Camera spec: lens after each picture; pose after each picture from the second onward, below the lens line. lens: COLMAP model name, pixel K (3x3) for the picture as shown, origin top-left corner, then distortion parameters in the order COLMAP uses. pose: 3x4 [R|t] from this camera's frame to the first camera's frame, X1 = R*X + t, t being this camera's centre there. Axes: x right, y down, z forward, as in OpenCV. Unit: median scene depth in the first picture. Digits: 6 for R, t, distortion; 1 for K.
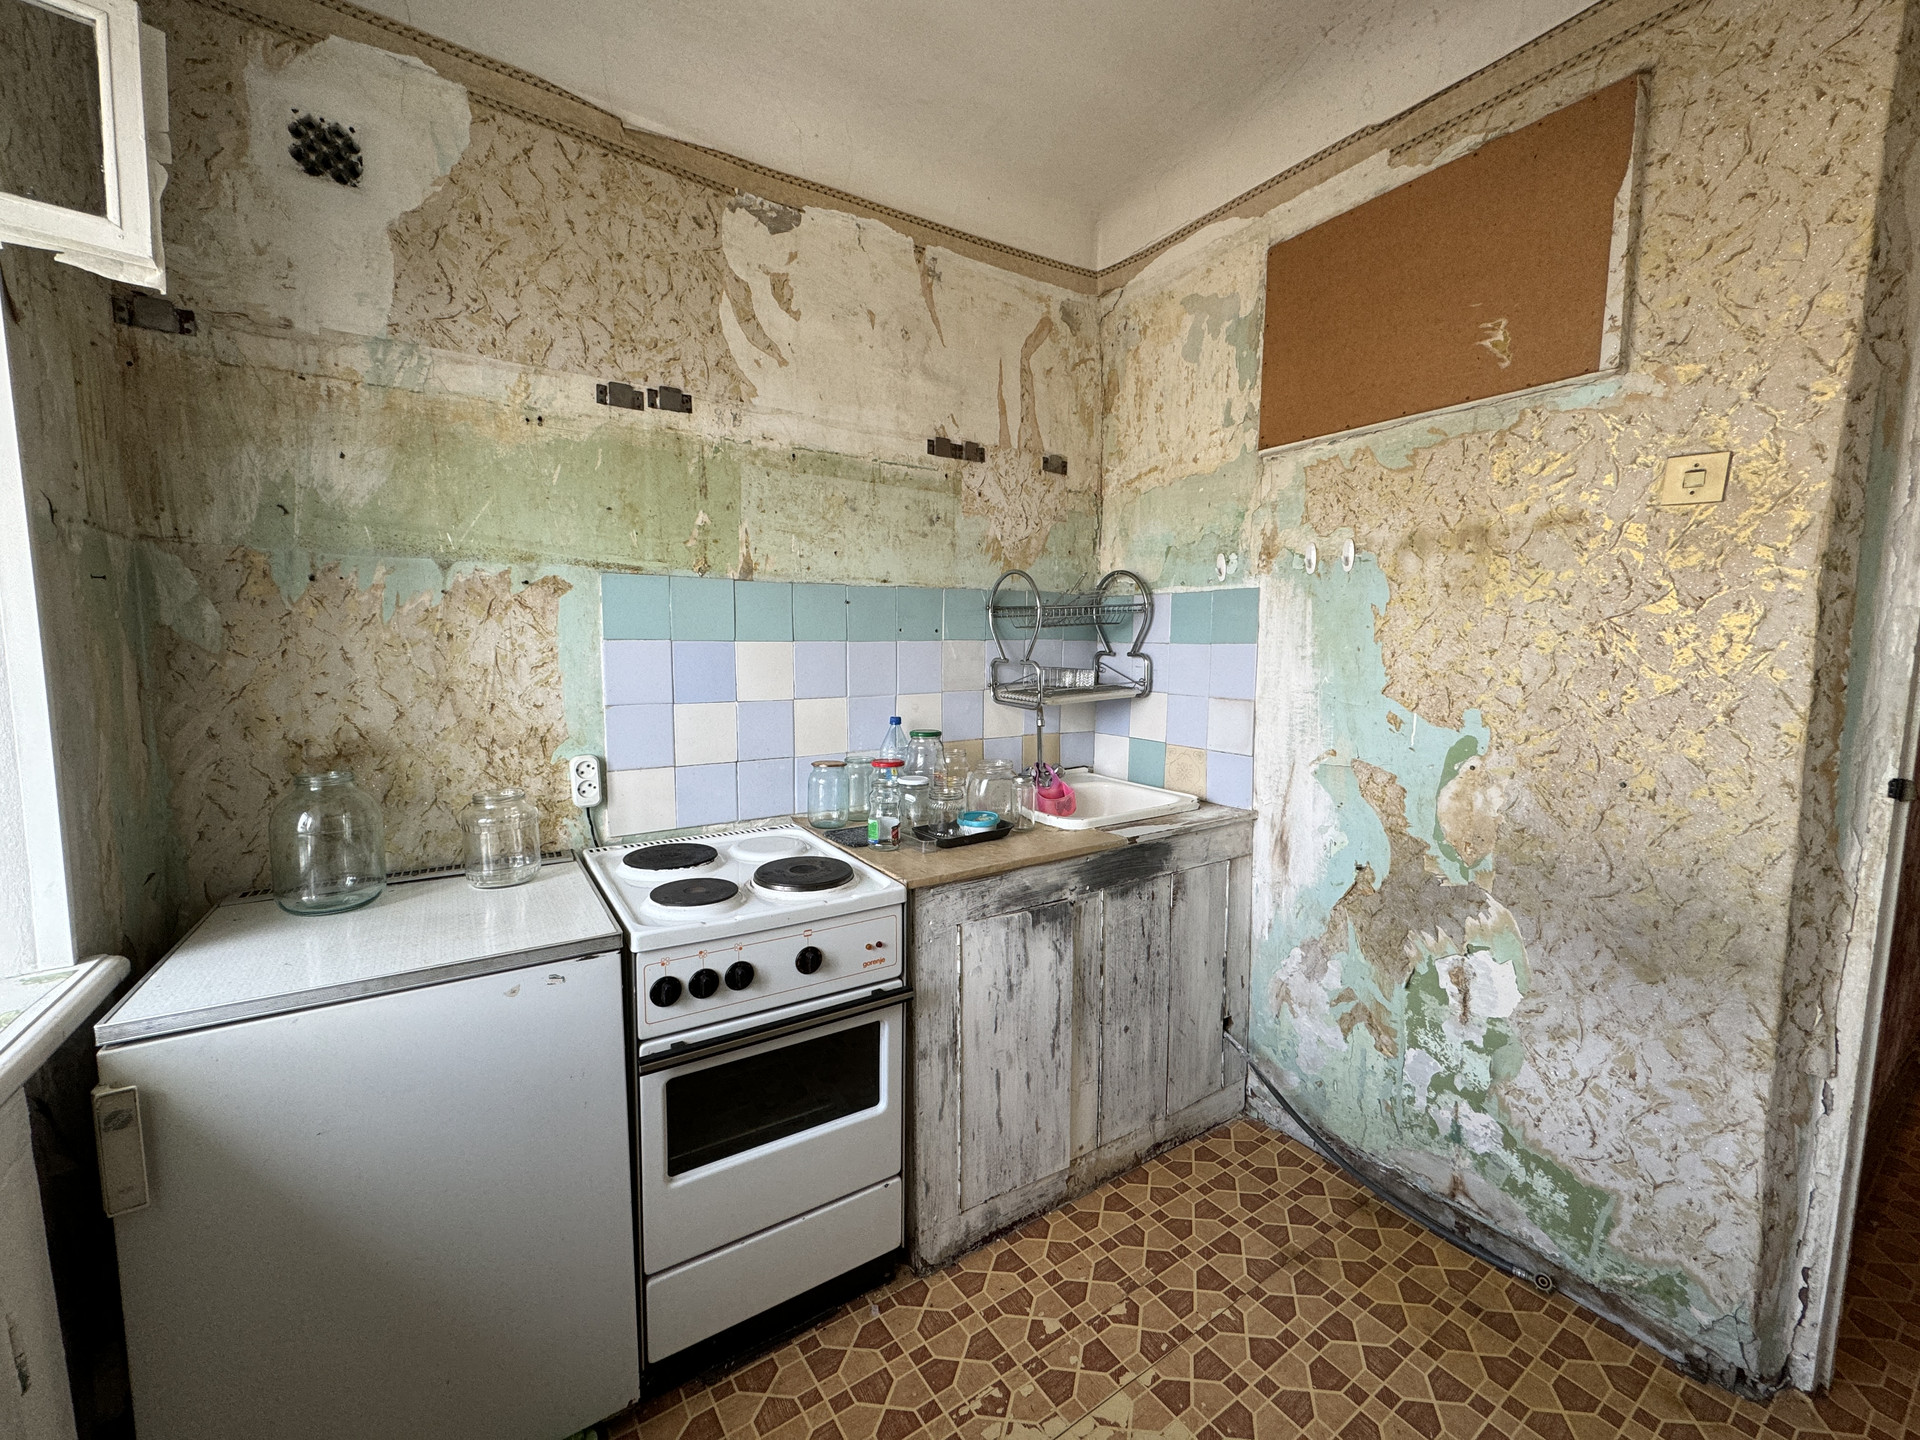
lens RADIAL K [[773.9, 0, 964.0], [0, 773.9, 720.3], [0, 0, 1]] dist [0.000543, -0.000003]
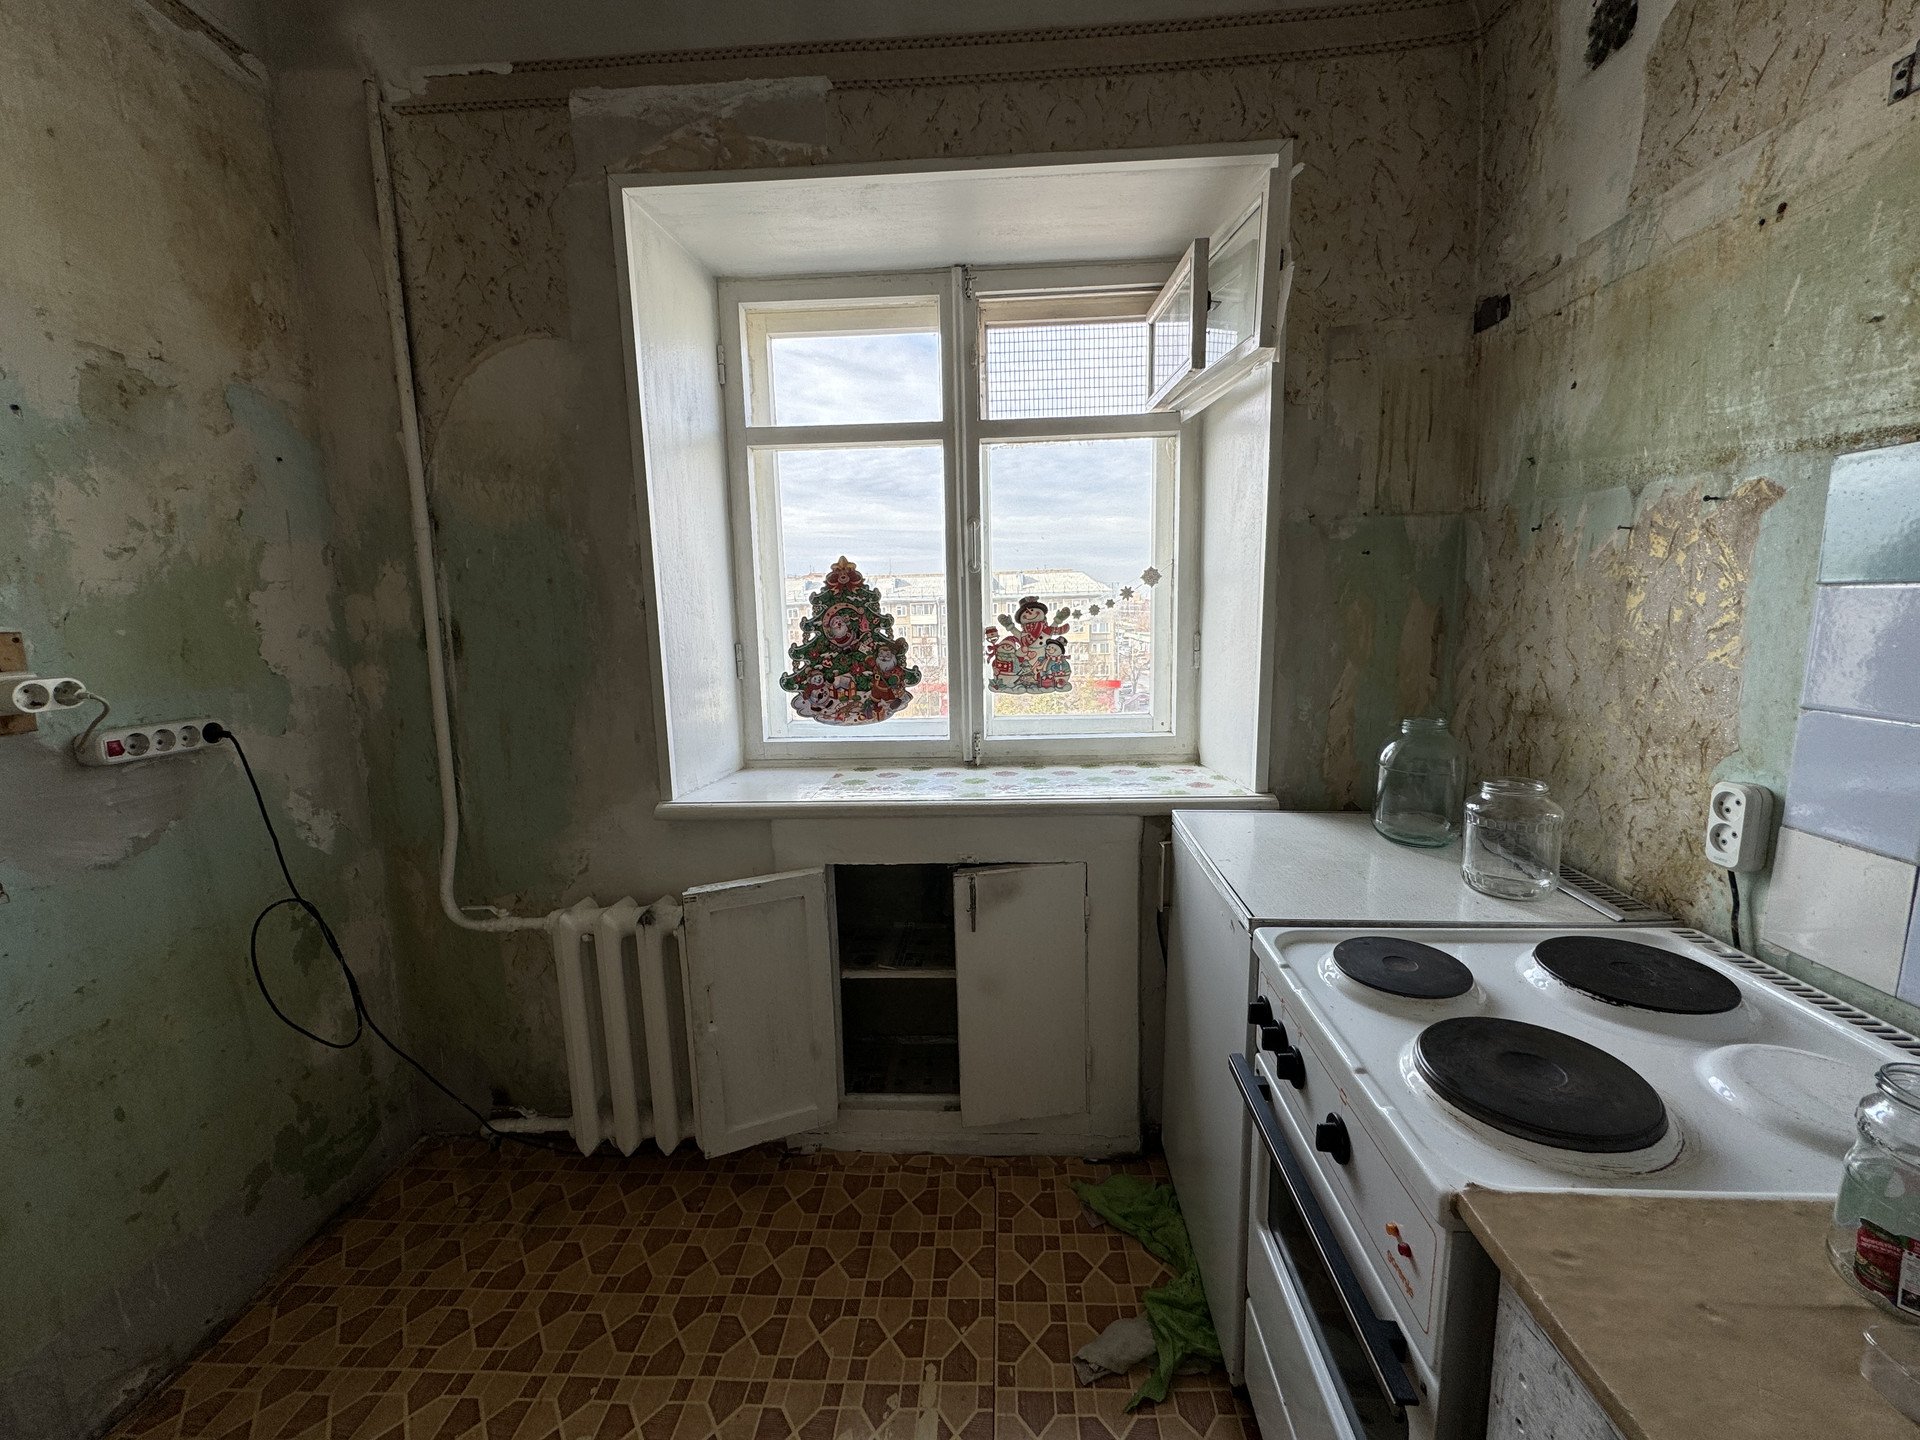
lens RADIAL K [[773.9, 0, 970.8], [0, 773.9, 718.6], [0, 0, 1]] dist [0.000543, -0.000003]
pose [[-0.593523, 0.133177, -0.793722, 0.366983], [-0.052829, 0.977640, 0.203540, -0.105963], [0.803081, 0.162737, -0.573216, 0.983866]]
